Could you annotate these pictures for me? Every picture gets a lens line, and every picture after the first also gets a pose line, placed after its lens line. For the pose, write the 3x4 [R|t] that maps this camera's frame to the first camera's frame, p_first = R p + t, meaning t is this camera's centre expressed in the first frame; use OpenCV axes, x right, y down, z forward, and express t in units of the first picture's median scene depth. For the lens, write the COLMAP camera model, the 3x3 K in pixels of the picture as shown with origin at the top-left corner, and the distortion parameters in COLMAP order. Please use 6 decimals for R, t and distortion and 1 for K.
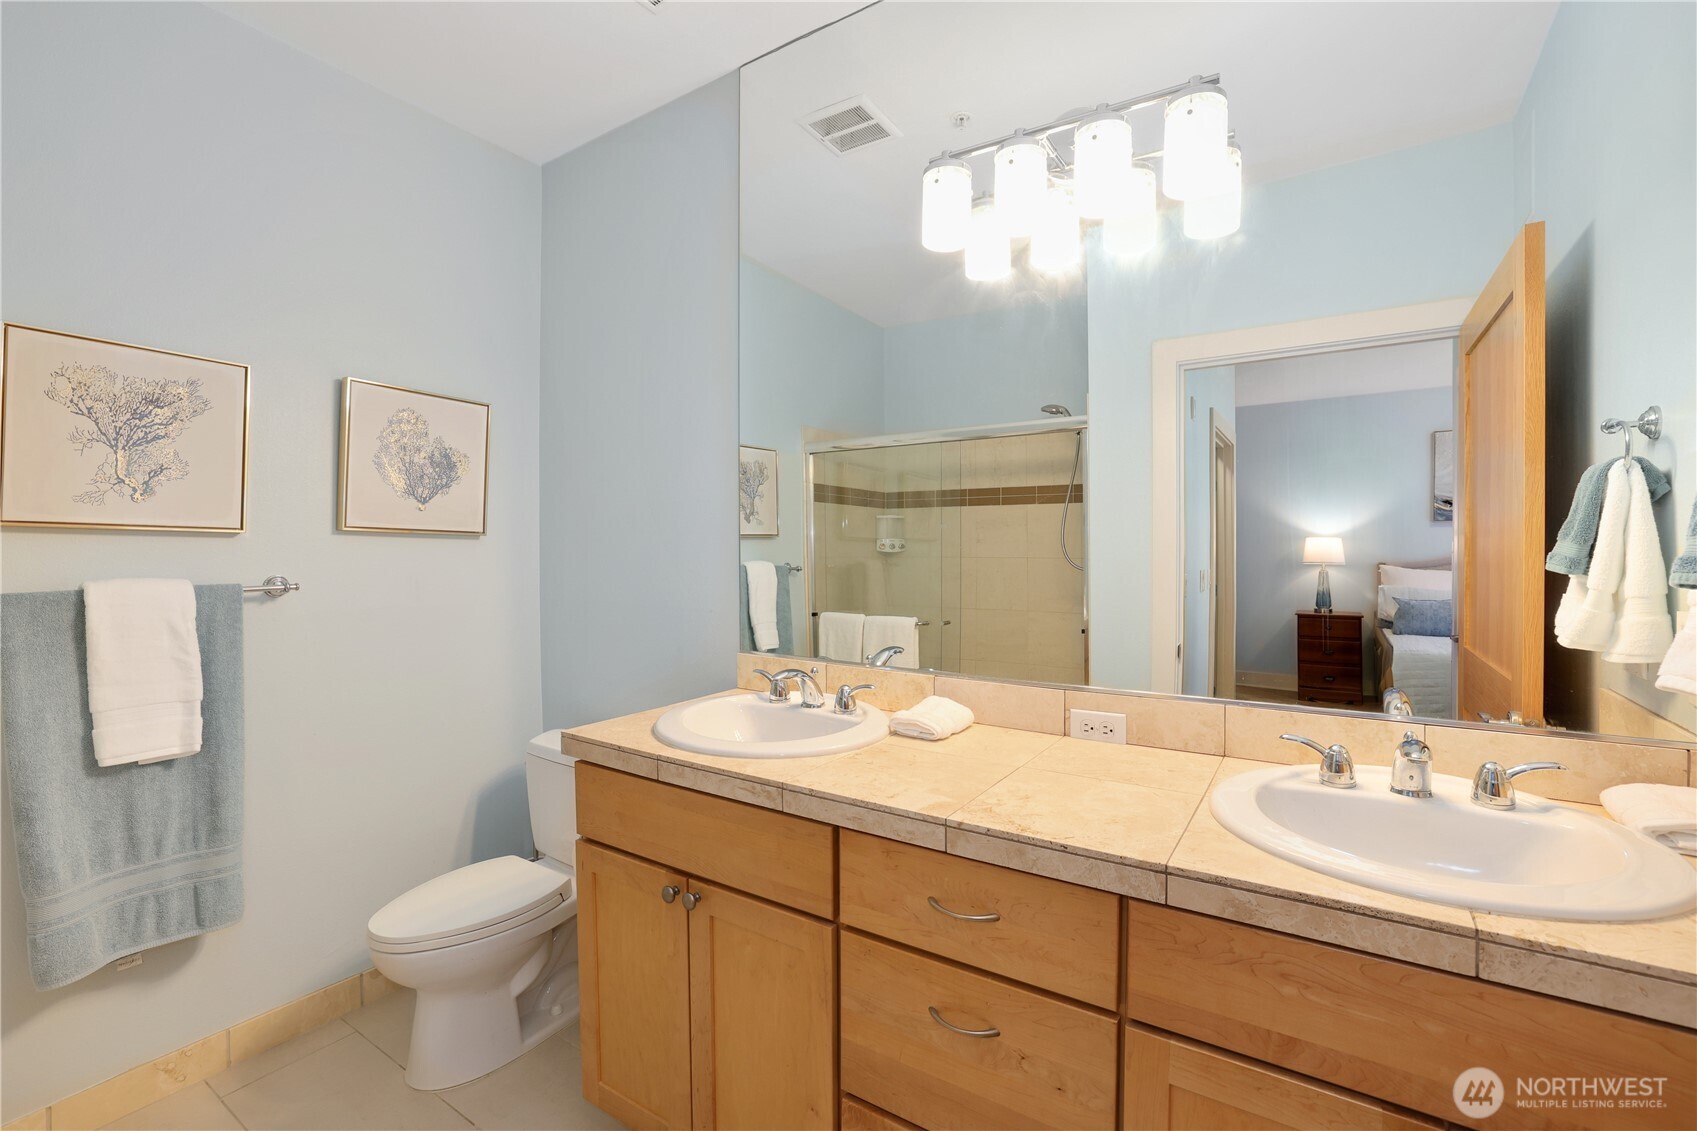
lens RADIAL K [[713.0, 0, 857.4], [0, 713.0, 561.9], [0, 0, 1]] dist [-0.018334, 0.007072]
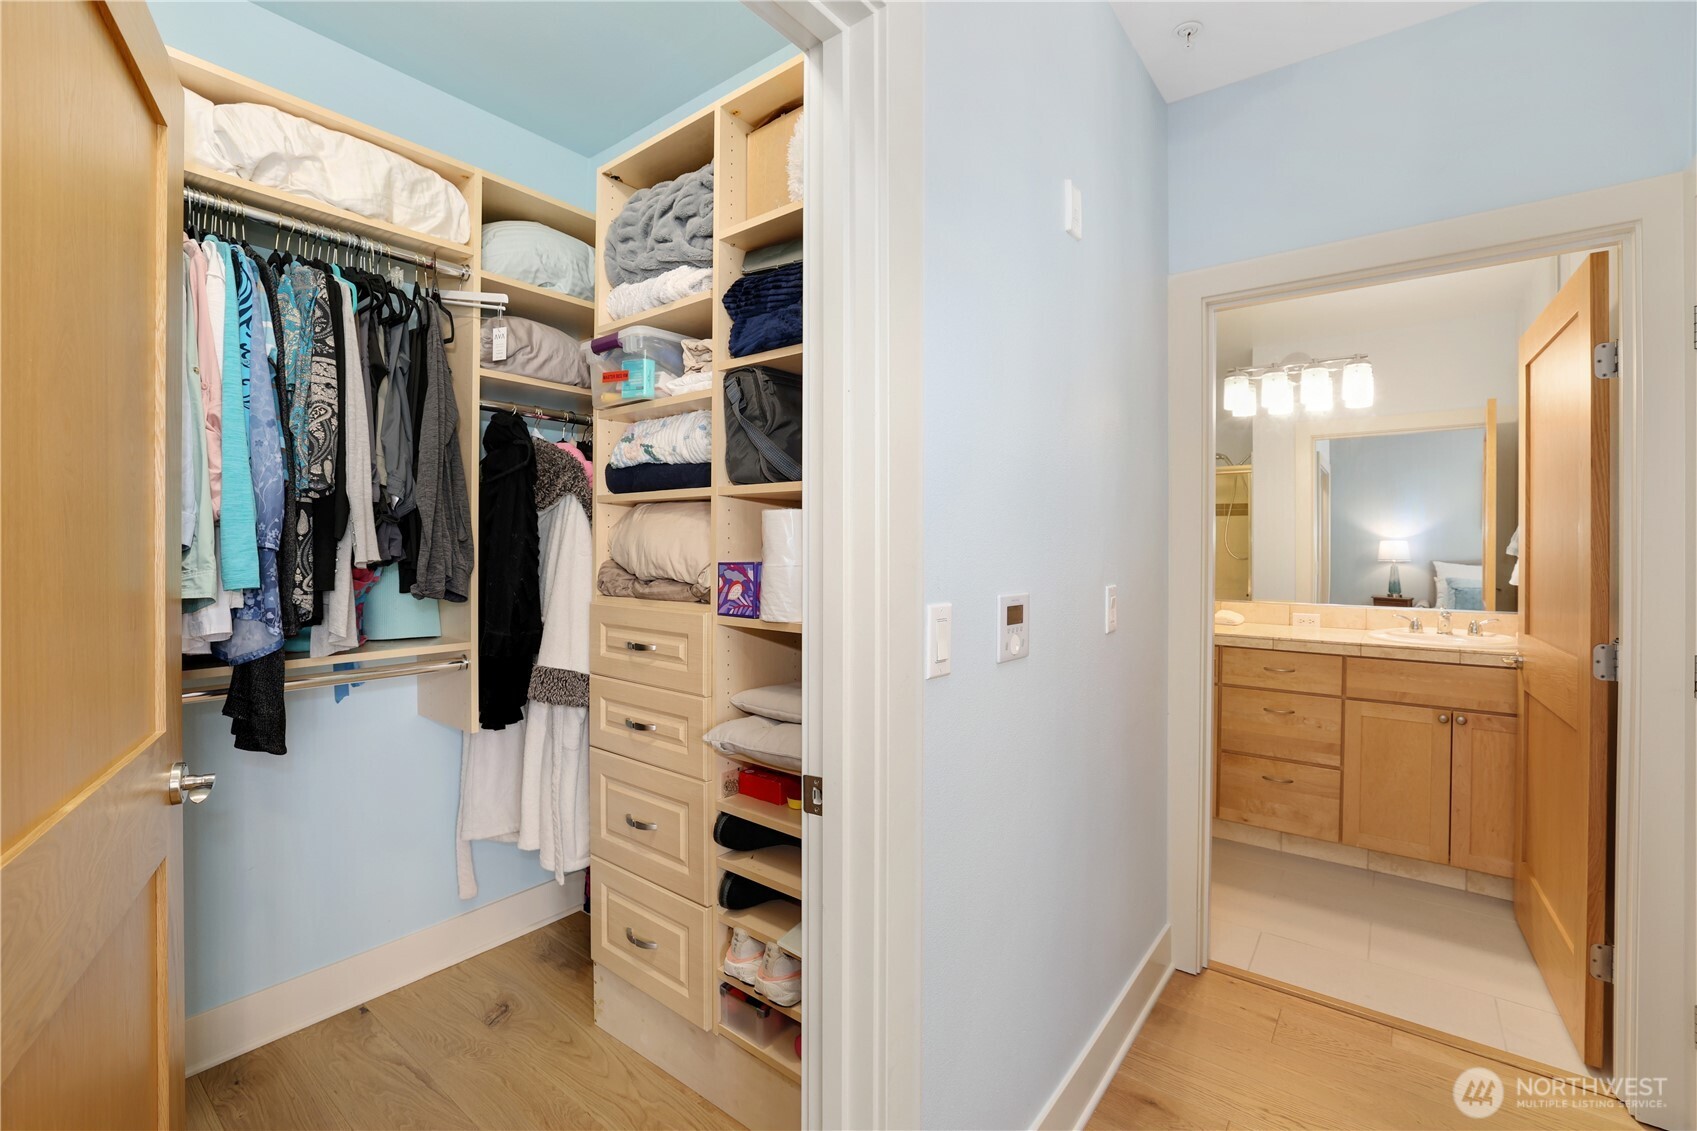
lens RADIAL K [[713.0, 0, 859.5], [0, 713.0, 557.3], [0, 0, 1]] dist [-0.018334, 0.007072]
pose [[0.998499, 0.006327, -0.054401, -1.233826], [-0.006935, 0.999915, -0.010998, 0.078706], [0.054327, 0.011359, 0.998459, -1.721170]]
